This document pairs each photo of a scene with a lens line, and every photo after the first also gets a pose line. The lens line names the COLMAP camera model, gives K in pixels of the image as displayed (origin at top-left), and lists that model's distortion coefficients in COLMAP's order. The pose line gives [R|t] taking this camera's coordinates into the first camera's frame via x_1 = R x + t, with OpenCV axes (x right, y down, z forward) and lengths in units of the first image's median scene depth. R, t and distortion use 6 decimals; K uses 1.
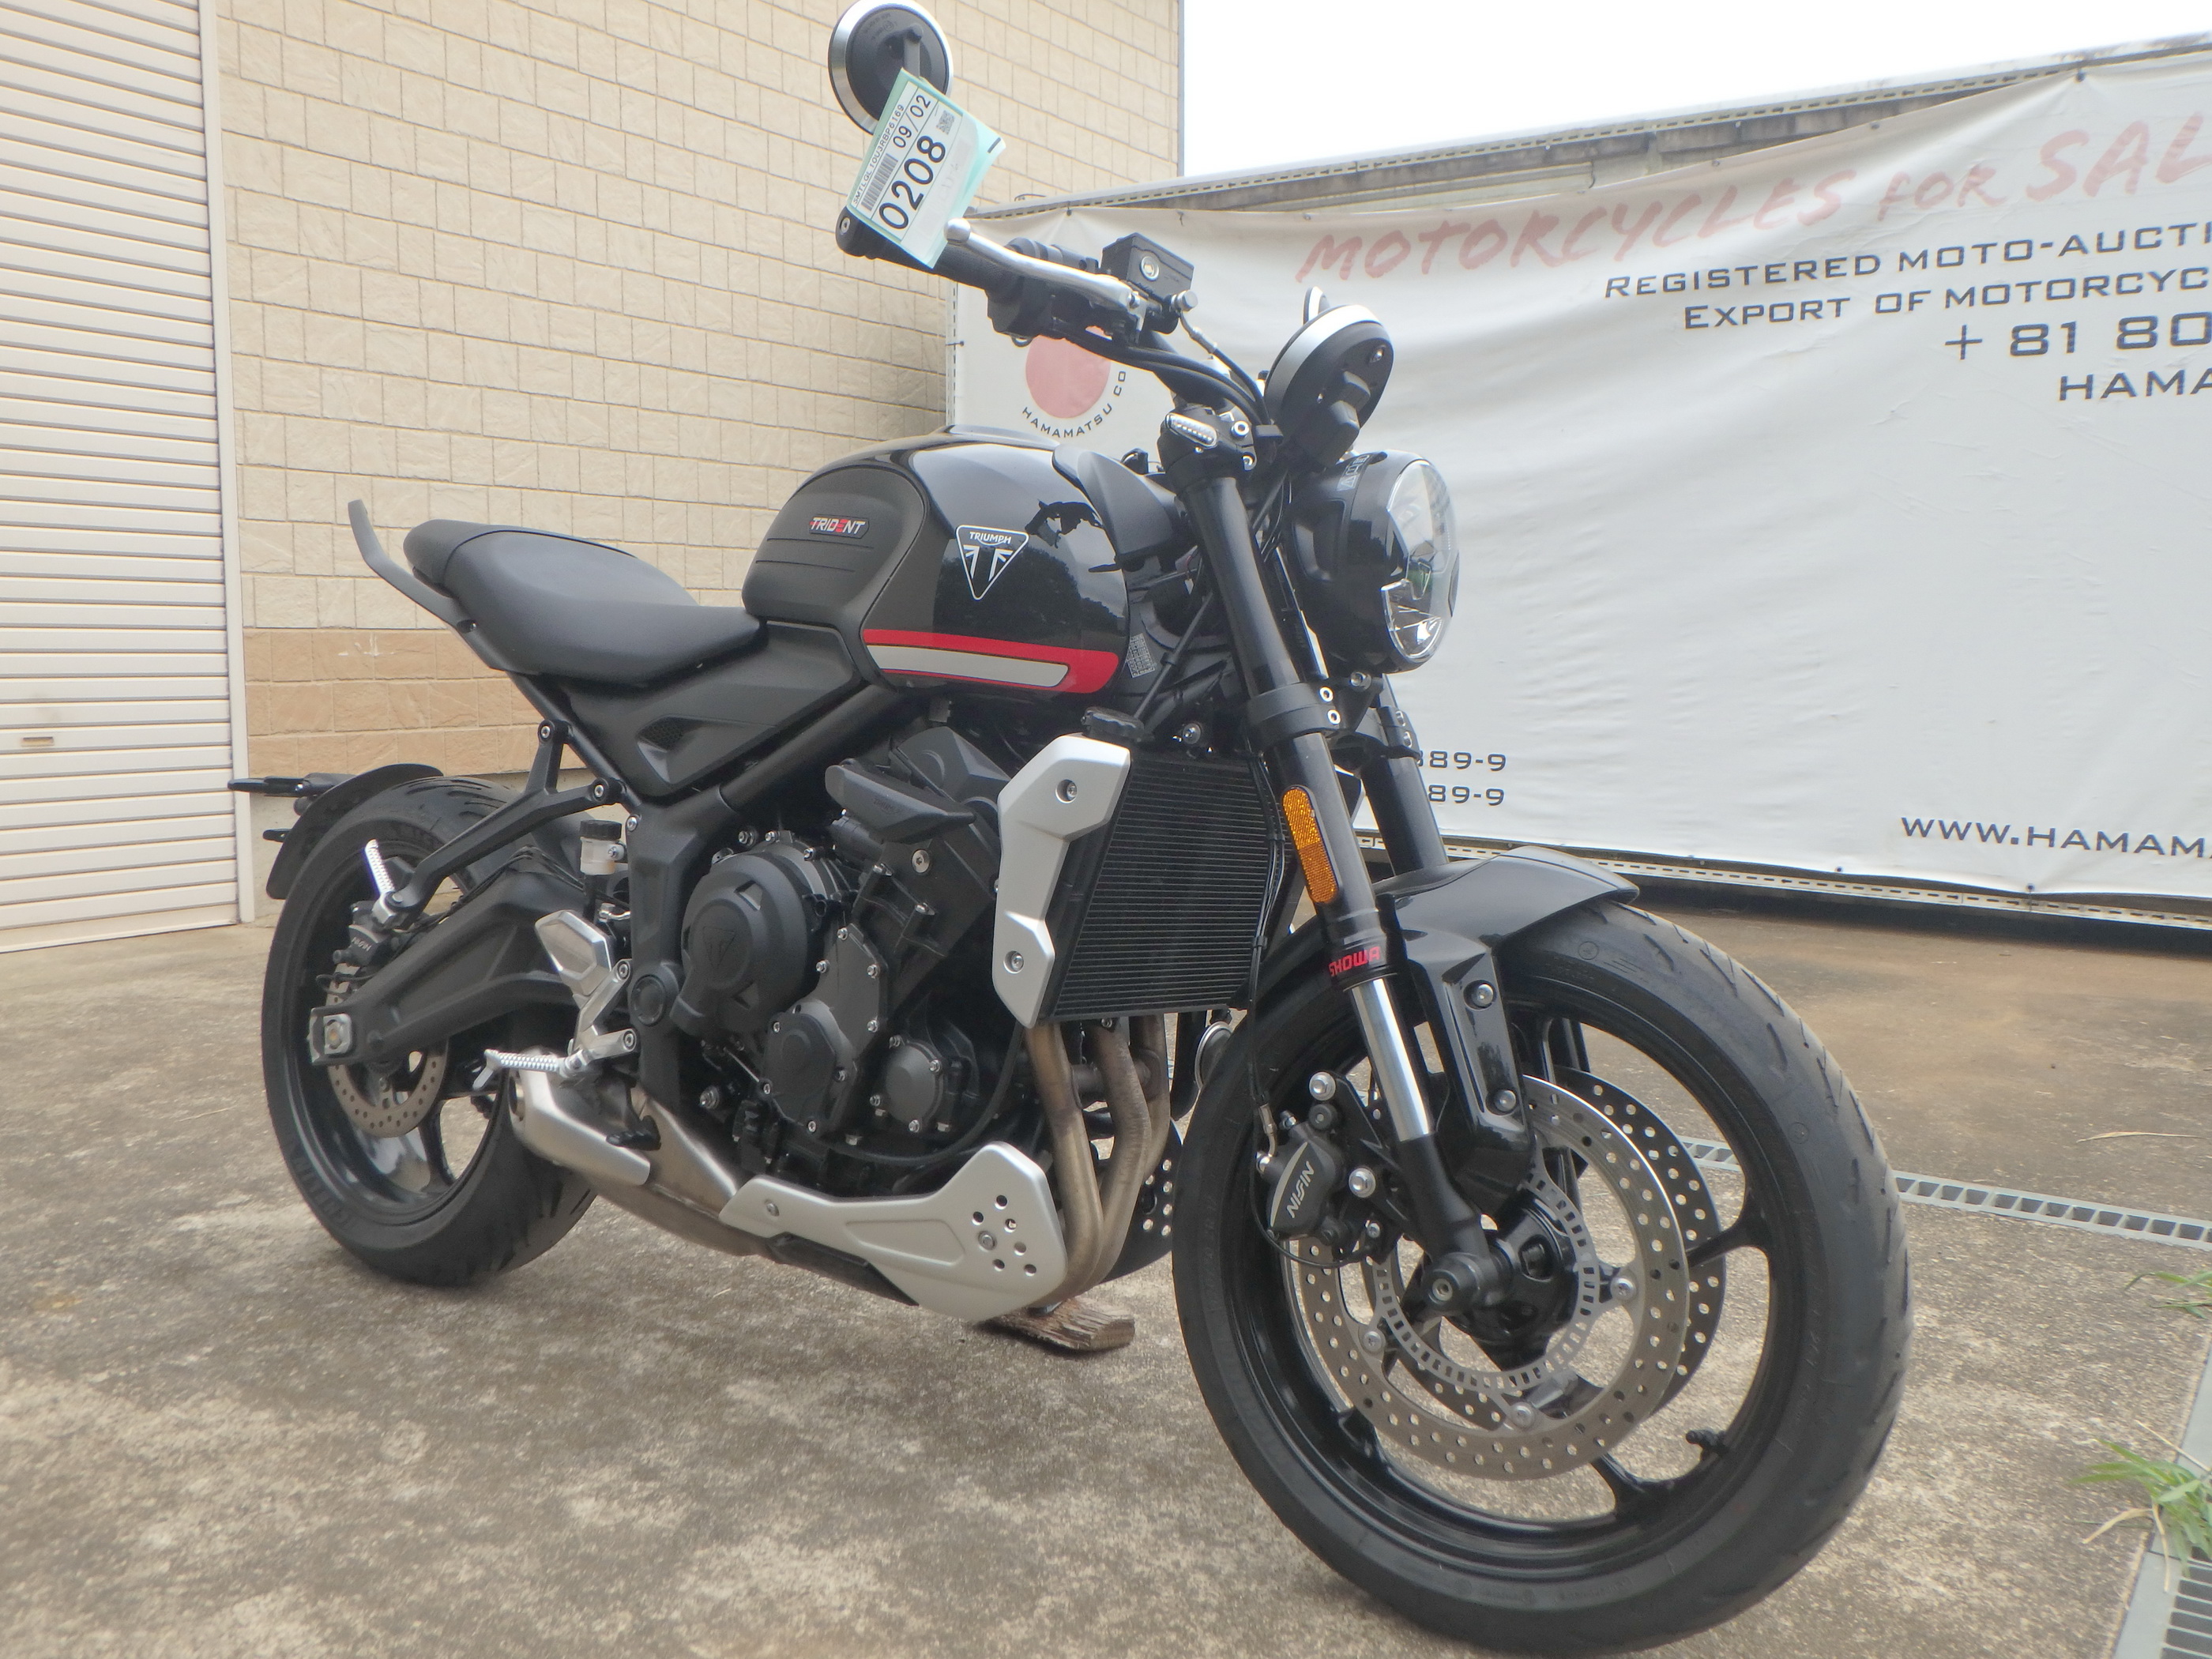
lens RADIAL K [[1906.5, 0, 1114.3], [0, 1906.5, 811.0], [0, 0, 1]] dist [0.011760, -0.006791]
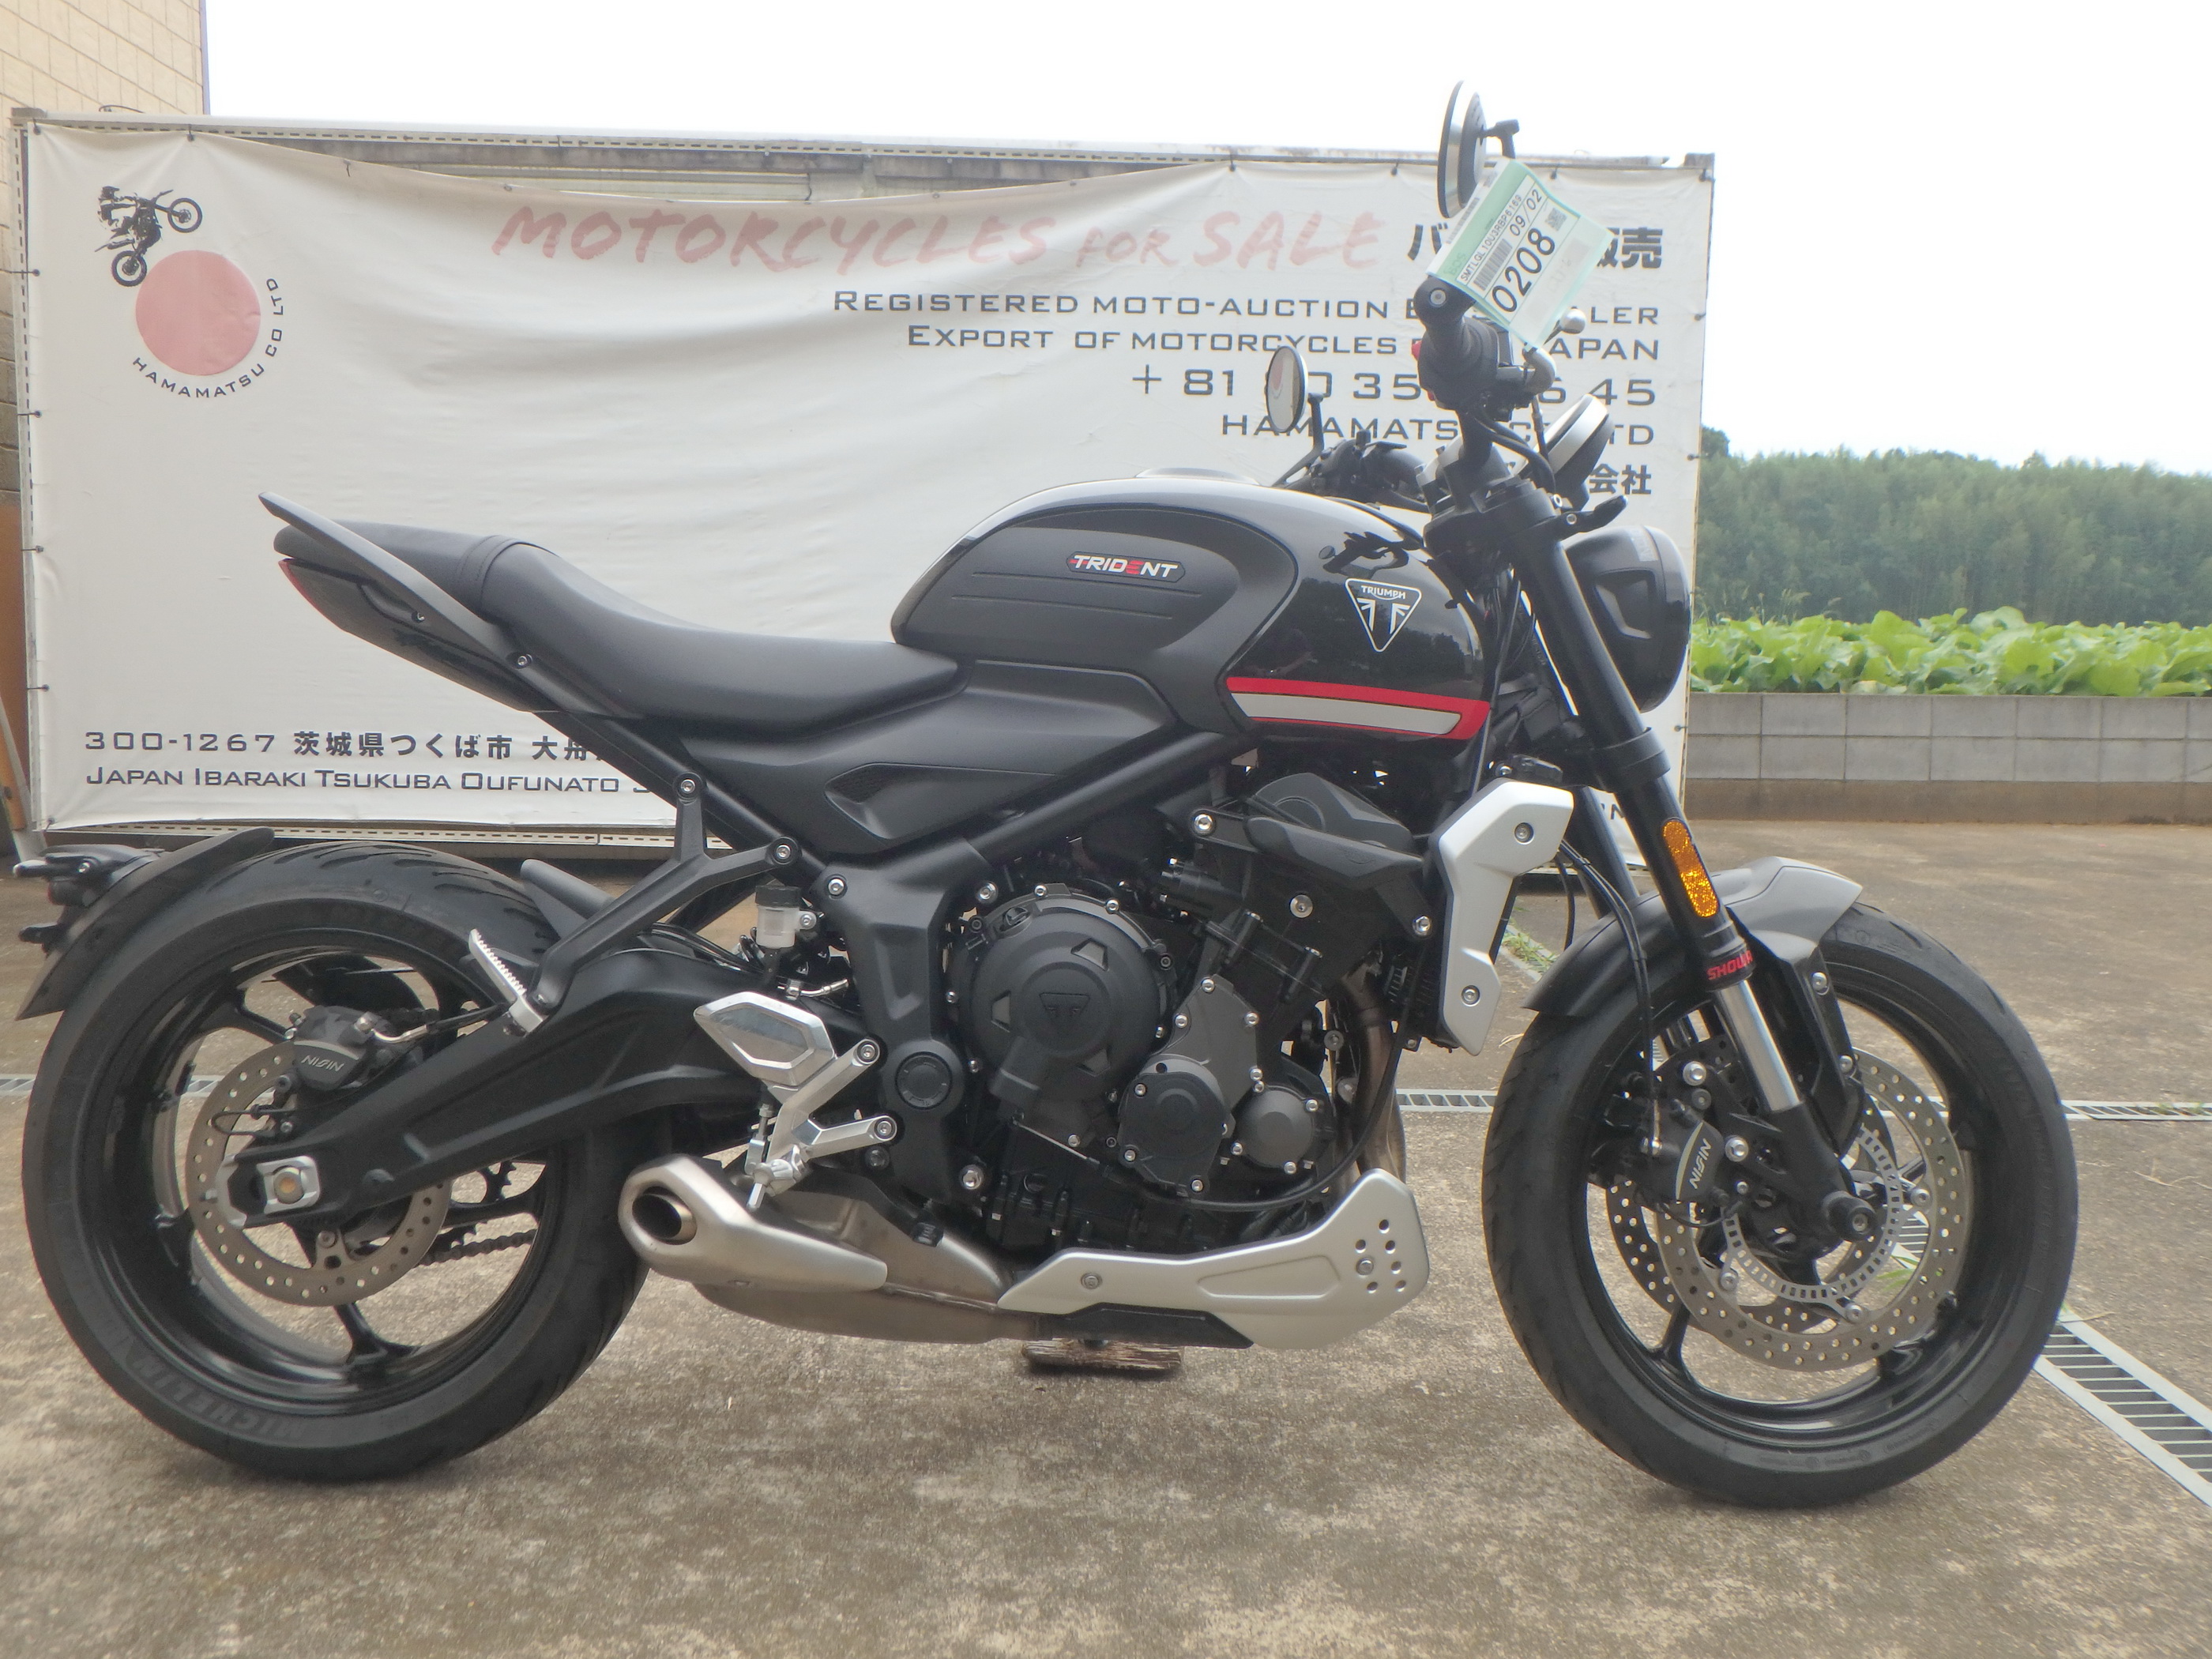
lens RADIAL K [[1882.2, 0, 1095.5], [0, 1882.2, 777.9], [0, 0, 1]] dist [0.006392, -0.020759]
pose [[0.817564, -0.045903, 0.574005, -0.263011], [0.045353, 0.998854, 0.015280, -0.021622], [-0.574049, 0.013541, 0.818709, 0.082594]]
